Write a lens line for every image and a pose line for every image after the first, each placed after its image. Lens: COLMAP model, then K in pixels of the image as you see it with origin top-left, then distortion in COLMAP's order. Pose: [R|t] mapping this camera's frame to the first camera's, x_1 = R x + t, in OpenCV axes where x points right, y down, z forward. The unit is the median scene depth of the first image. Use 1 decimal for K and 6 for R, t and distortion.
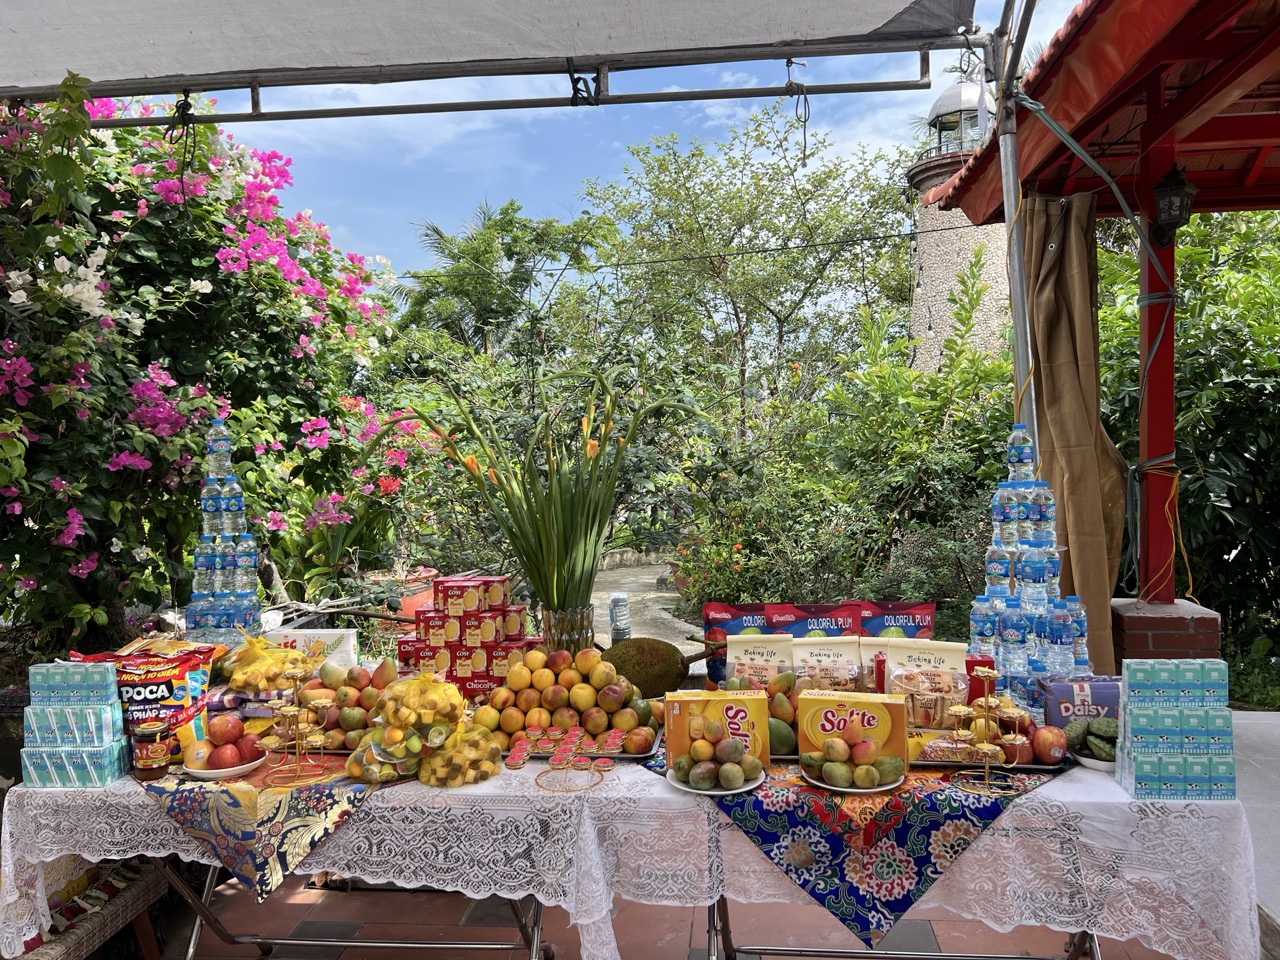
lens RADIAL K [[962.9, 0, 635.3], [0, 962.9, 474.9], [0, 0, 1]] dist [0.054186, -0.060514]
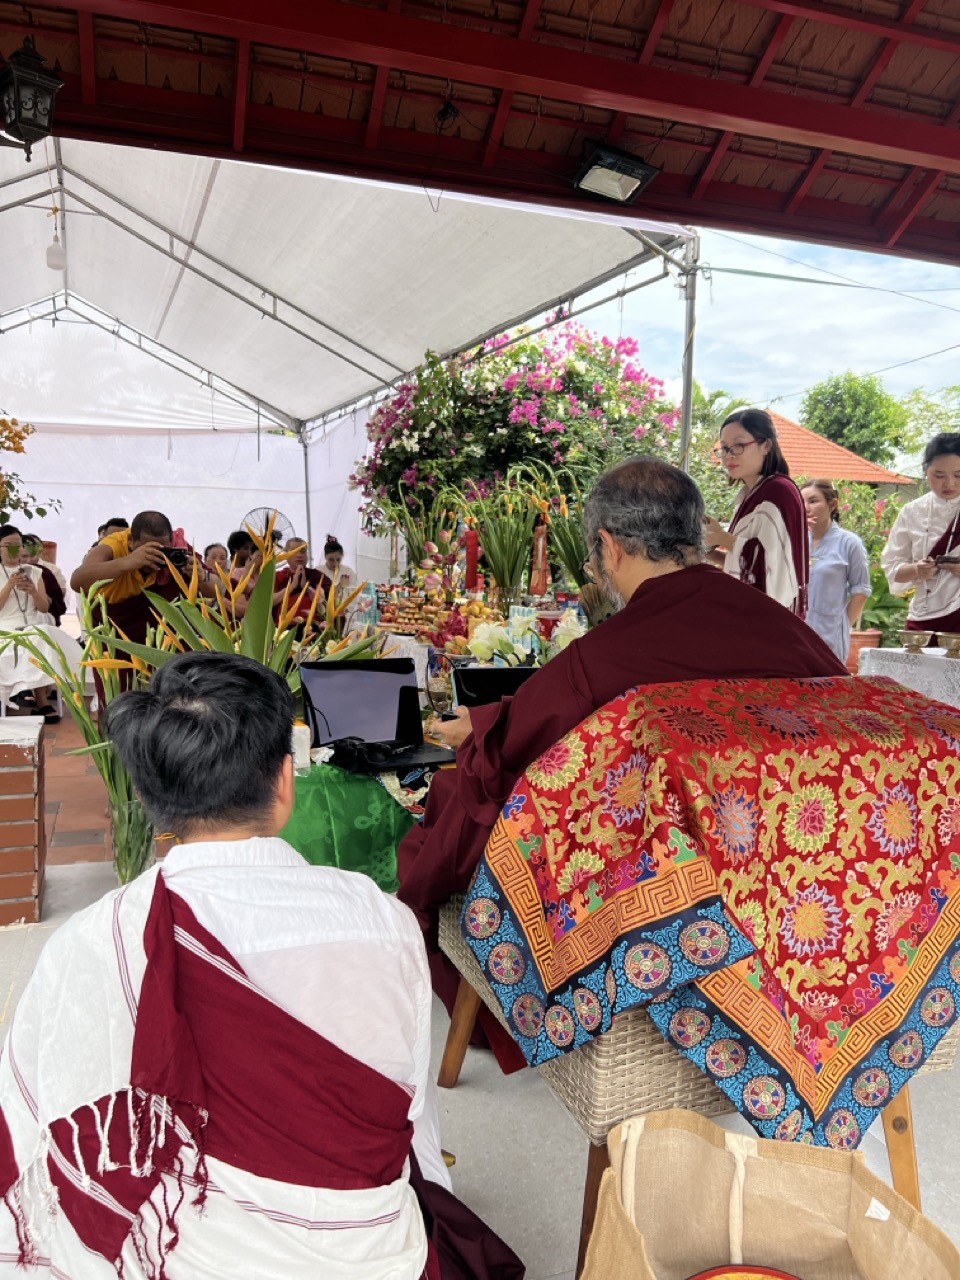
lens RADIAL K [[981.7, 0, 485.0], [0, 981.7, 636.1], [0, 0, 1]] dist [0.039955, -0.038945]
pose [[0.450305, 0.121396, -0.884584, 2.011087], [-0.070527, 0.992455, 0.100297, 0.042395], [0.890085, 0.017223, 0.455469, 0.032340]]
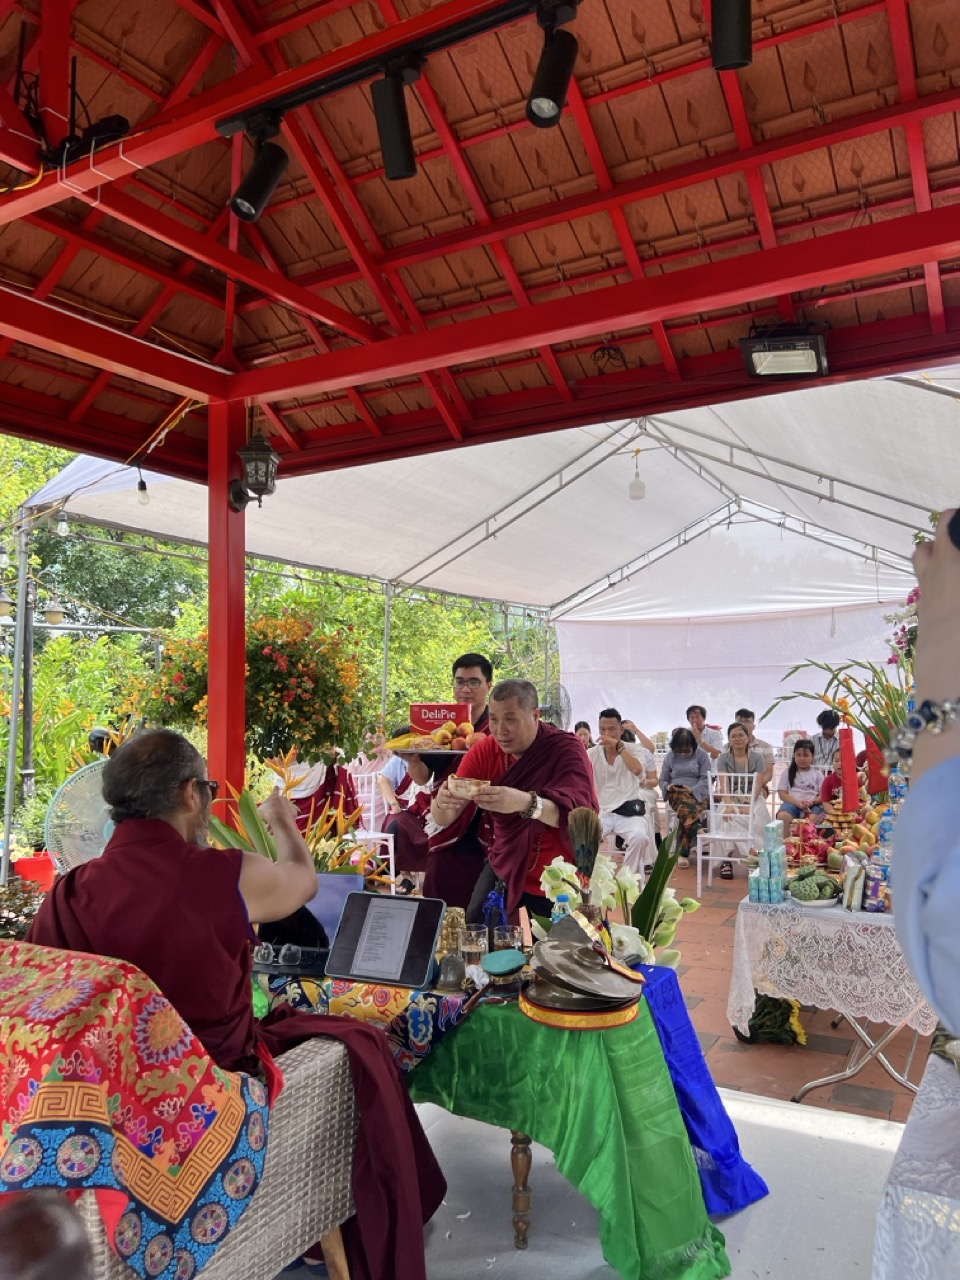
lens RADIAL K [[974.4, 0, 471.7], [0, 974.4, 635.2], [0, 0, 1]] dist [0.062387, -0.069118]
pose [[-0.373836, -0.026823, -0.927107, 2.094537], [-0.010917, 0.999640, -0.024519, -0.096143], [0.927431, 0.000956, -0.373994, 1.021400]]
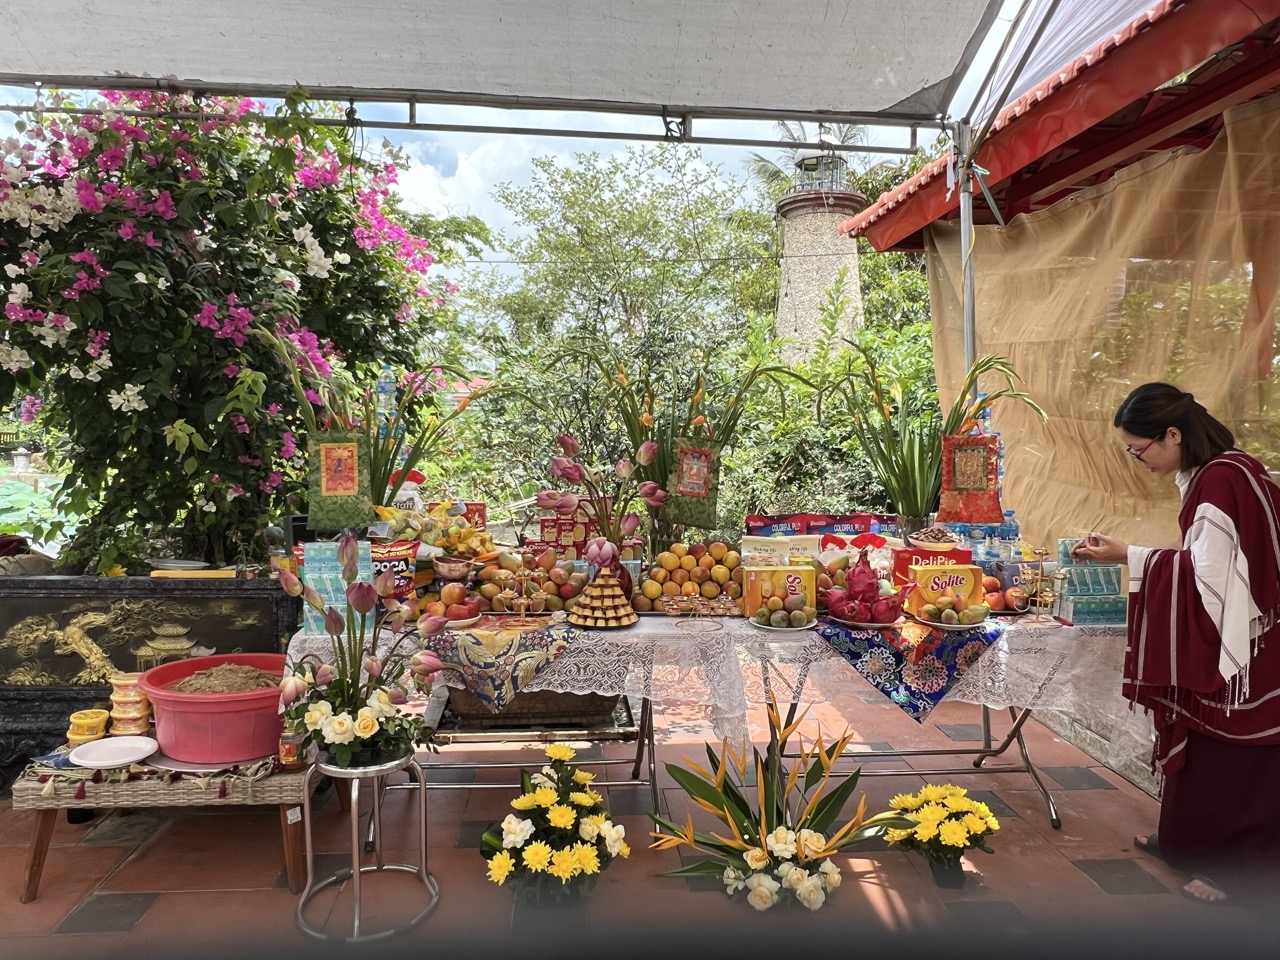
lens RADIAL K [[876.2, 0, 628.4], [0, 876.2, 480.2], [0, 0, 1]] dist [-0.002447, -0.000939]
pose [[0.981498, 0.022425, 0.190153, -0.413206], [-0.027317, 0.999359, 0.023141, 0.070677], [-0.189512, -0.027907, 0.981482, -0.224627]]
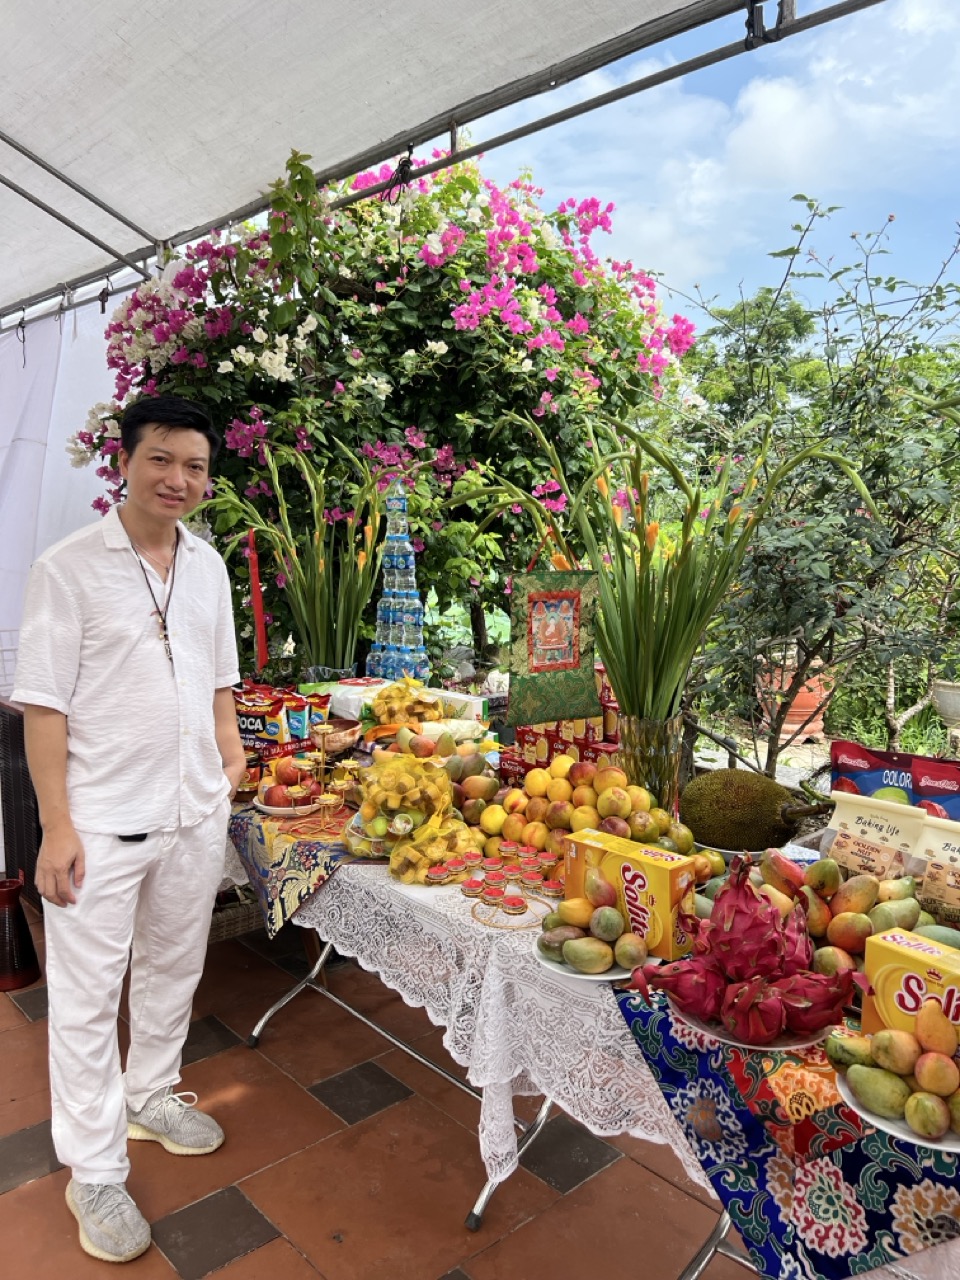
lens RADIAL K [[963.8, 0, 488.2], [0, 963.8, 637.6], [0, 0, 1]] dist [0.052219, -0.048840]
pose [[0.751752, 0.108920, -0.650389, 0.402224], [-0.050623, 0.992887, 0.107764, -0.005293], [0.657500, -0.048087, 0.751918, 0.357581]]
